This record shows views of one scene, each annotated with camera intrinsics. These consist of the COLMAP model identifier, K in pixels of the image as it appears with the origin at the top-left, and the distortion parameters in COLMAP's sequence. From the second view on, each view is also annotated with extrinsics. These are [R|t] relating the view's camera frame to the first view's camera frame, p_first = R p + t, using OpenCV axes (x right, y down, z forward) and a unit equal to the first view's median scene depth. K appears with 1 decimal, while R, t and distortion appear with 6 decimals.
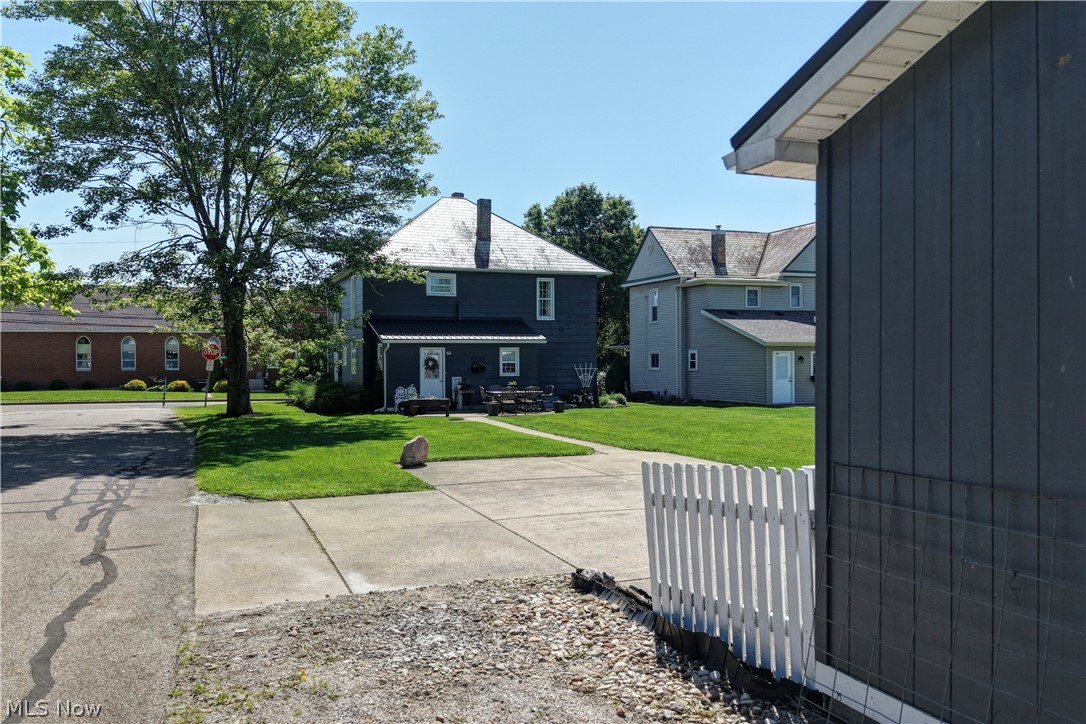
lens RADIAL K [[849.8, 0, 510.8], [0, 849.8, 368.8], [0, 0, 1]] dist [0.097734, -0.001487]
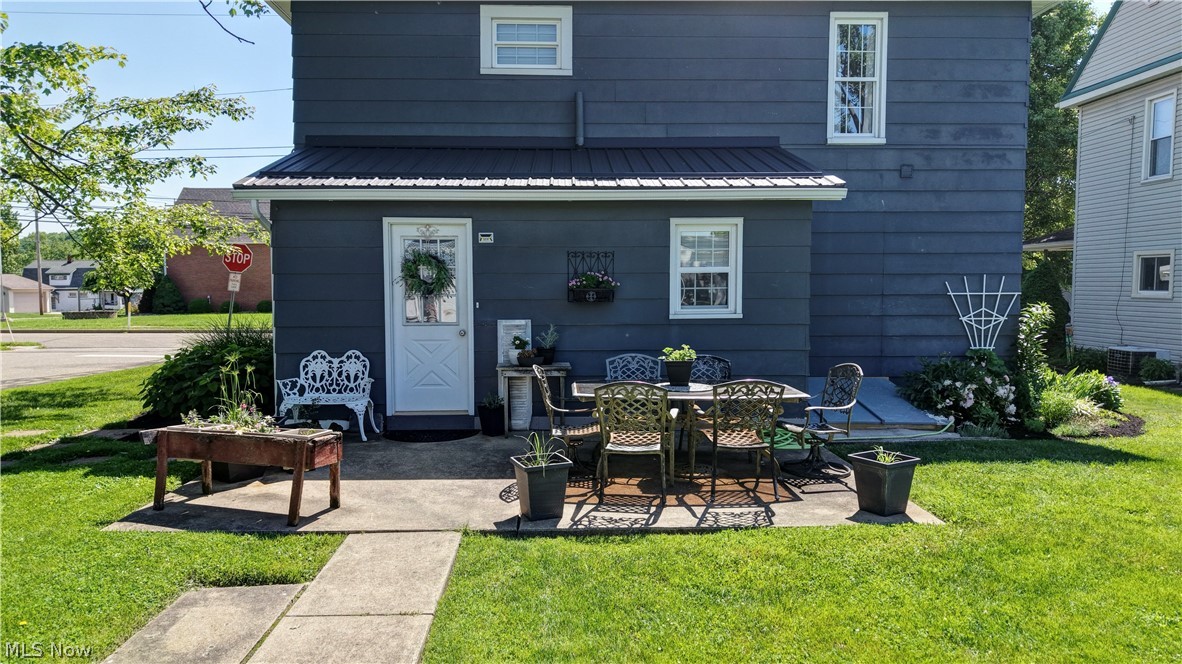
lens RADIAL K [[790.7, 0, 589.0], [0, 790.7, 332.6], [0, 0, 1]] dist [0.023362, -0.023976]
pose [[0.948810, 0.023530, -0.314970, 0.042090], [-0.006625, 0.998484, 0.054634, -0.000833], [0.315779, -0.049751, 0.947528, 0.686628]]
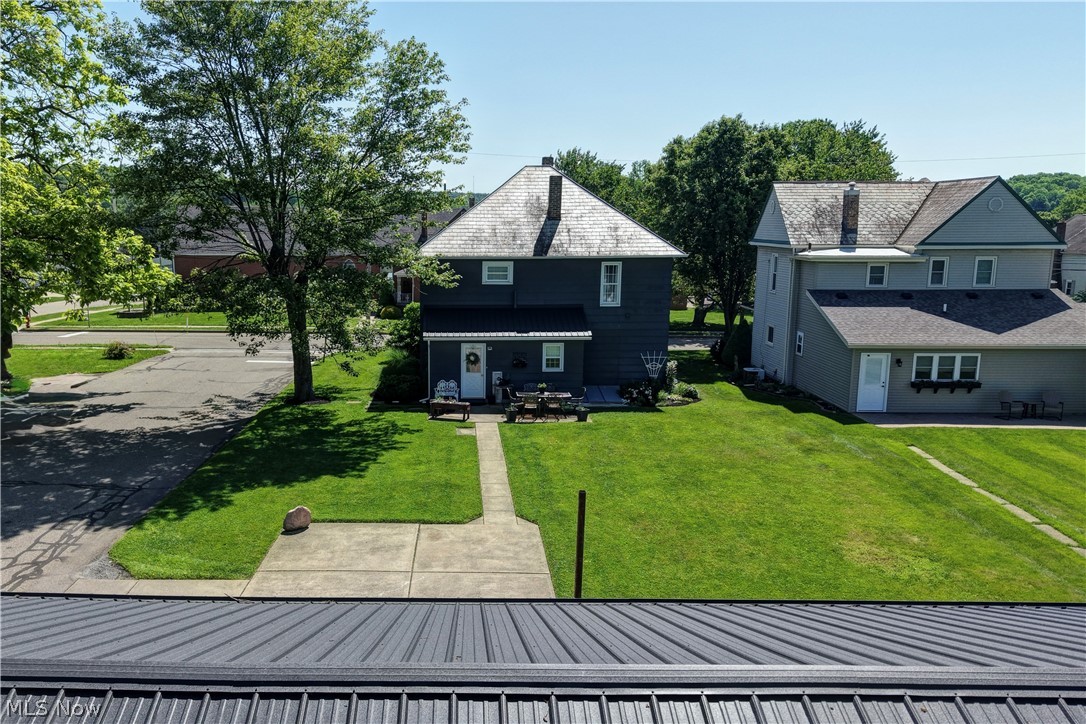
lens RADIAL K [[962.9, 0, 454.7], [0, 962.9, 387.4], [0, 0, 1]] dist [0.110144, -0.088153]
pose [[0.936709, 0.065006, -0.344021, 0.262842], [-0.008093, 0.986369, 0.164349, -0.148067], [0.350015, -0.151163, 0.924467, -0.084708]]
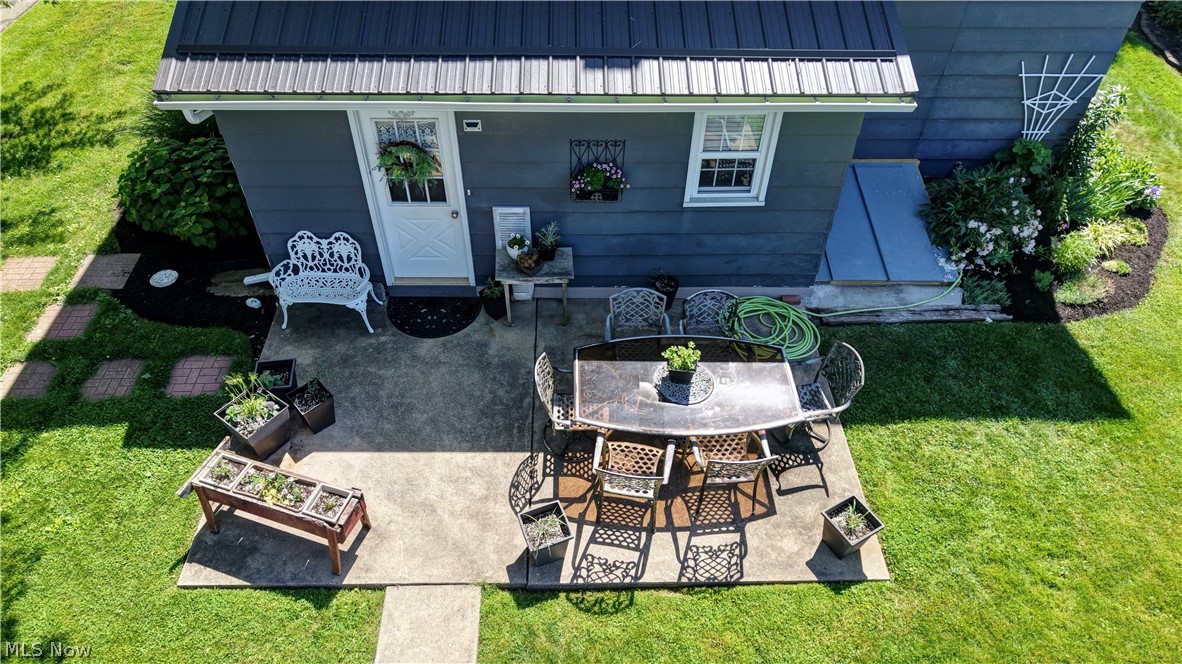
lens RADIAL K [[790.7, 0, 588.0], [0, 790.7, 332.4], [0, 0, 1]] dist [0.023362, -0.023976]
pose [[0.944427, 0.249523, -0.214001, 0.019265], [-0.023876, 0.701358, 0.712409, -0.127072], [0.327854, -0.667709, 0.668339, 0.747369]]
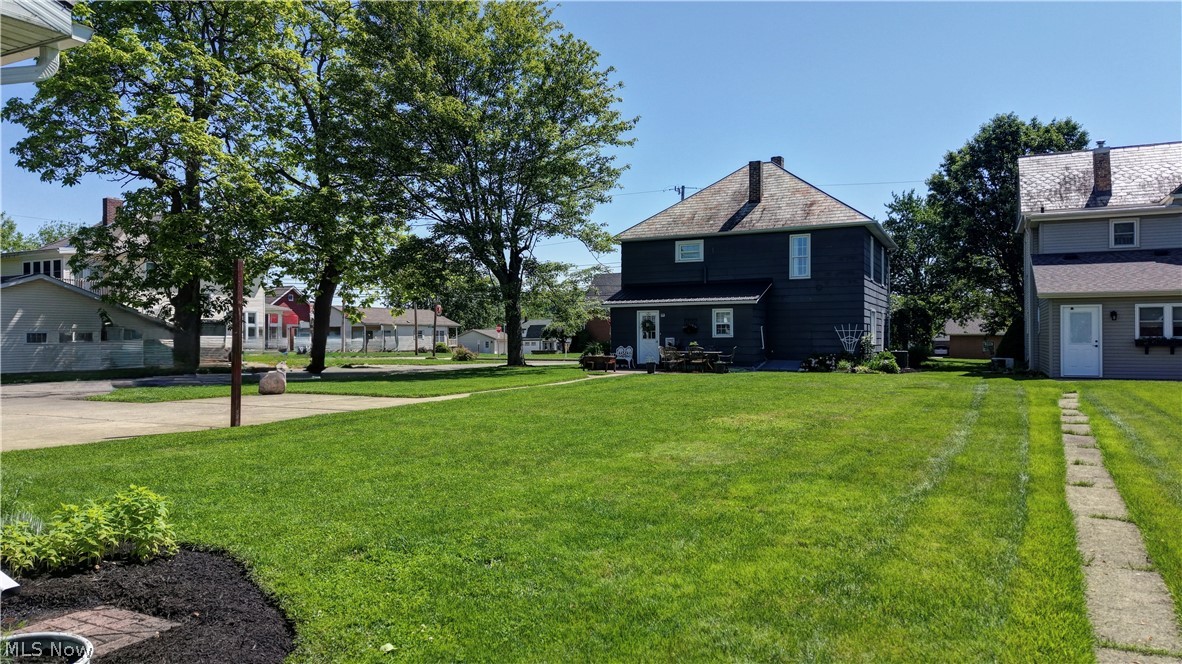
lens RADIAL K [[790.7, 0, 568.1], [0, 790.7, 321.7], [0, 0, 1]] dist [0.023362, -0.023976]
pose [[0.674964, -0.012841, -0.737739, 0.524053], [-0.007049, 0.999691, -0.023850, 0.012744], [0.737817, 0.021299, 0.674665, 0.224911]]
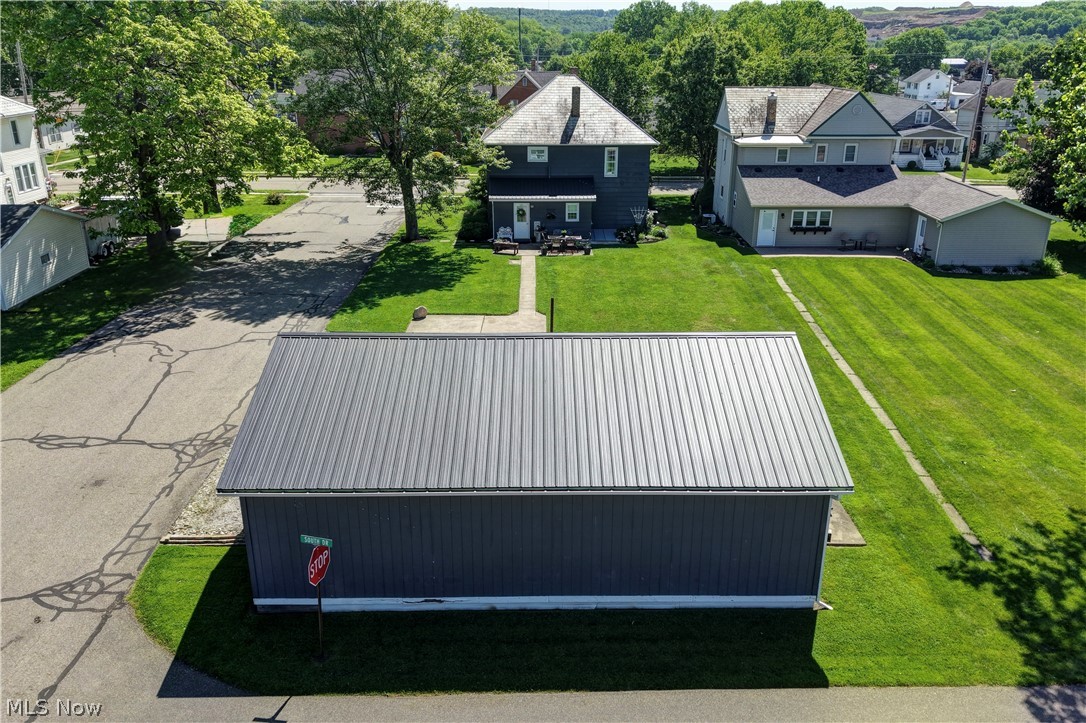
lens RADIAL K [[859.0, 0, 547.2], [0, 859.0, 363.3], [0, 0, 1]] dist [0.061361, -0.060648]
pose [[0.943238, 0.120541, -0.309470, 0.445990], [-0.007949, 0.939736, 0.341809, -0.268424], [0.332022, -0.319947, 0.887353, -0.472102]]
